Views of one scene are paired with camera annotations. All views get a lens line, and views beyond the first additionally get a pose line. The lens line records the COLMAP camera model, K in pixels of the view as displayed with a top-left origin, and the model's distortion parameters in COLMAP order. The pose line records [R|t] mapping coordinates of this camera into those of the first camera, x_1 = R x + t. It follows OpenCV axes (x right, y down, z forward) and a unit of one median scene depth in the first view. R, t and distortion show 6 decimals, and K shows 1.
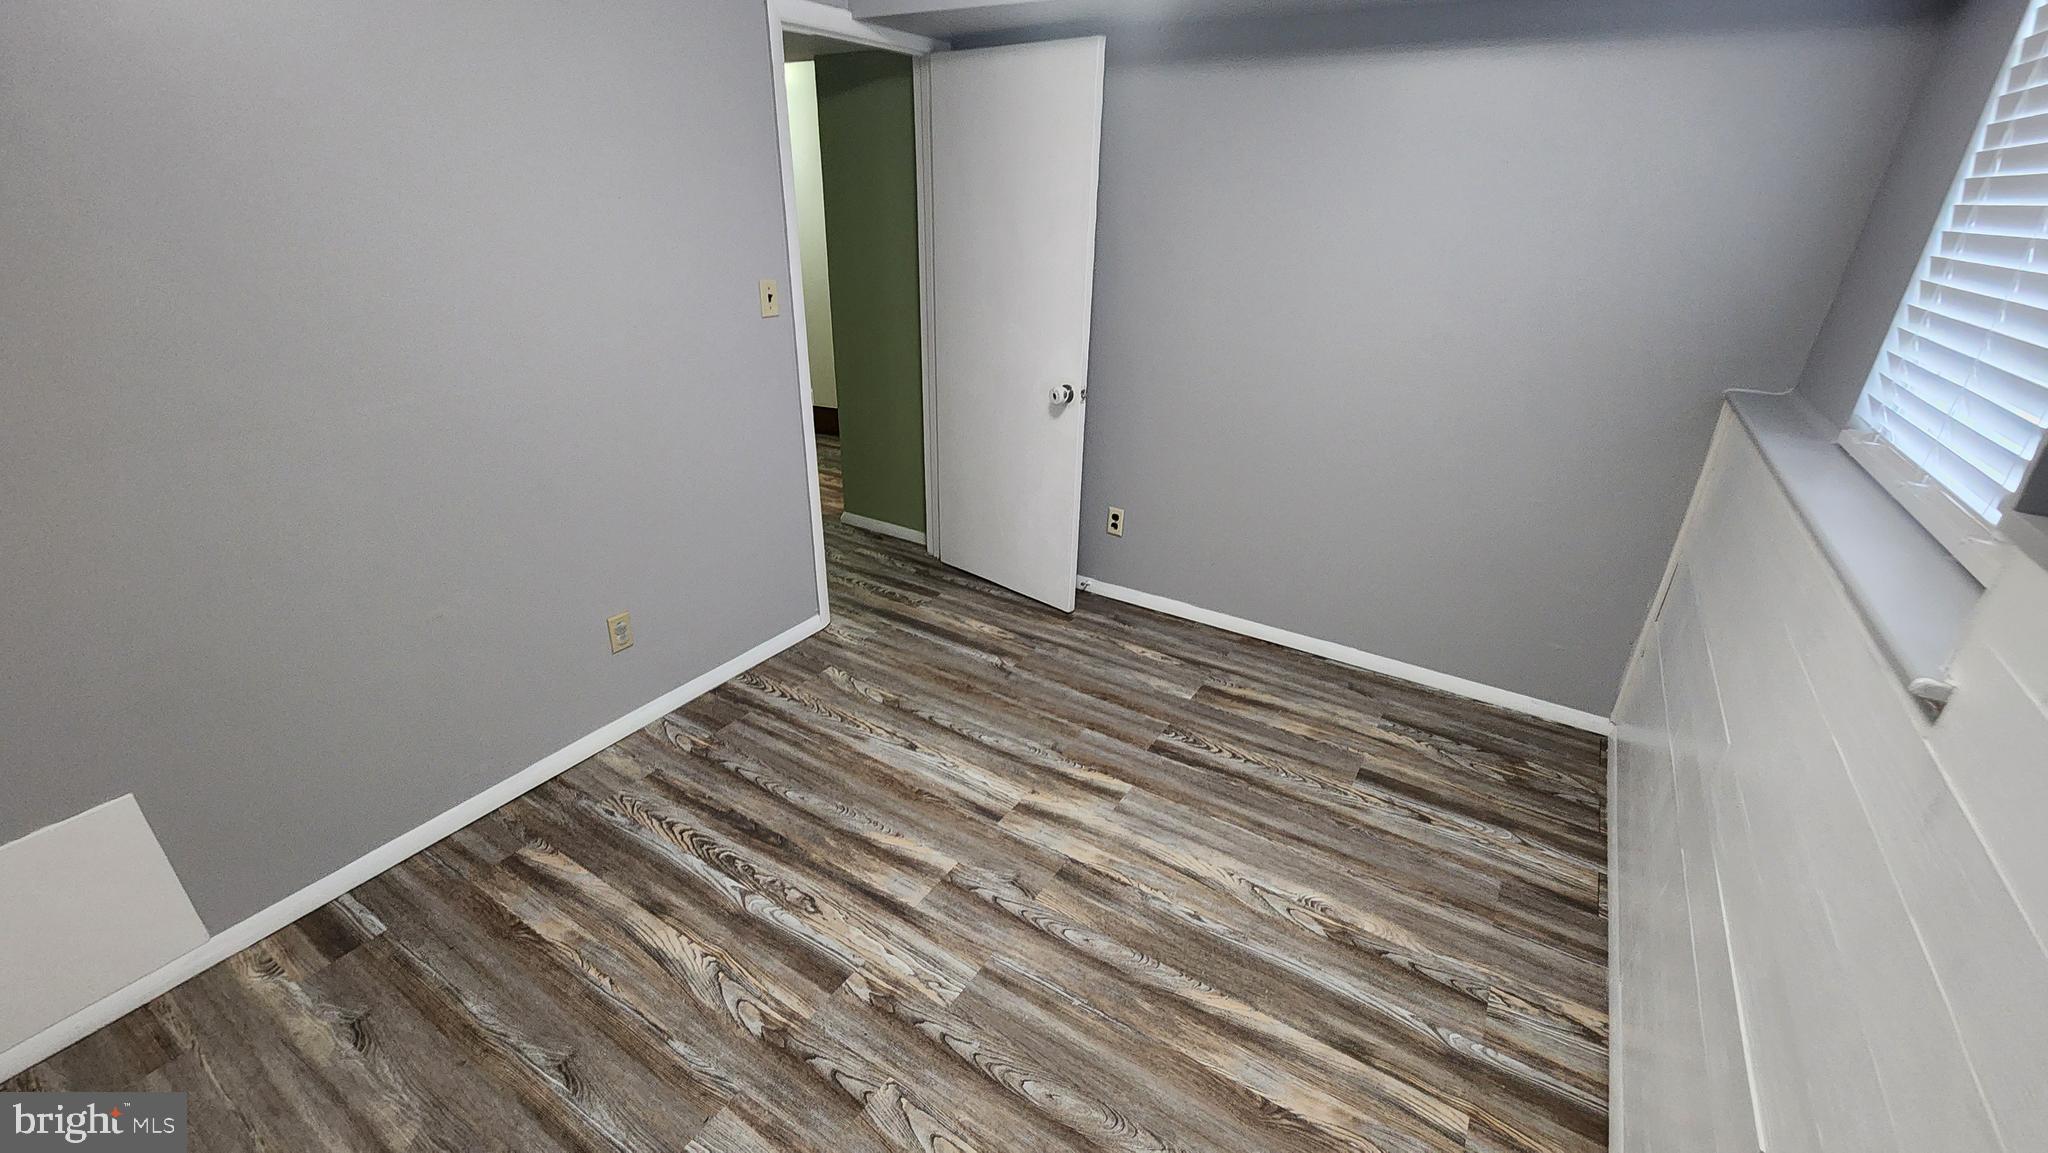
lens RADIAL K [[841.4, 0, 1023.5], [0, 841.4, 583.0], [0, 0, 1]] dist [-0.000110, -0.000155]
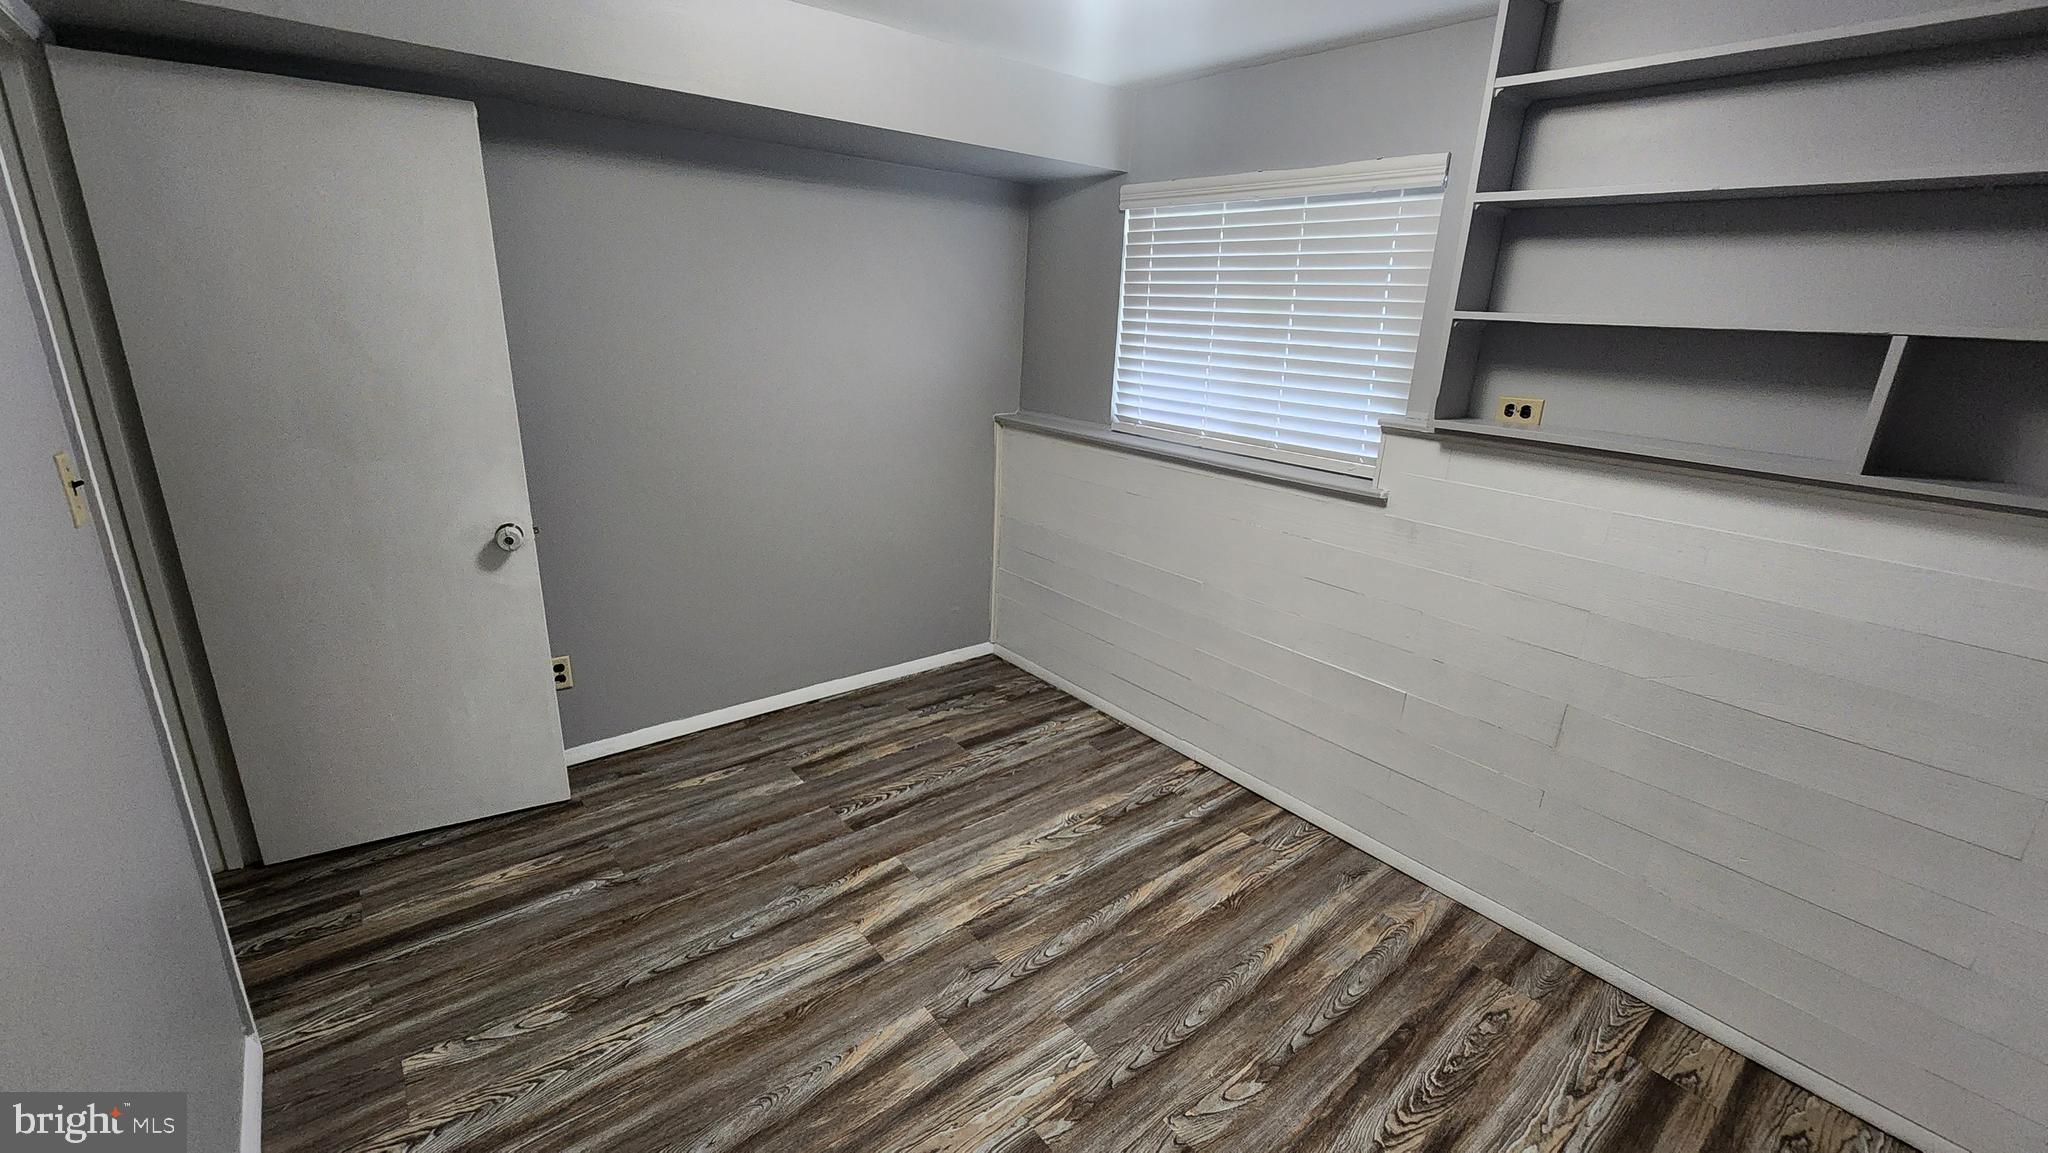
lens RADIAL K [[841.4, 0, 1023.5], [0, 841.4, 583.0], [0, 0, 1]] dist [-0.000110, -0.000155]
pose [[0.321719, -0.298114, 0.898680, -0.649869], [0.366176, 0.914462, 0.172262, -0.184969], [-0.873162, 0.273655, 0.403362, 0.366864]]
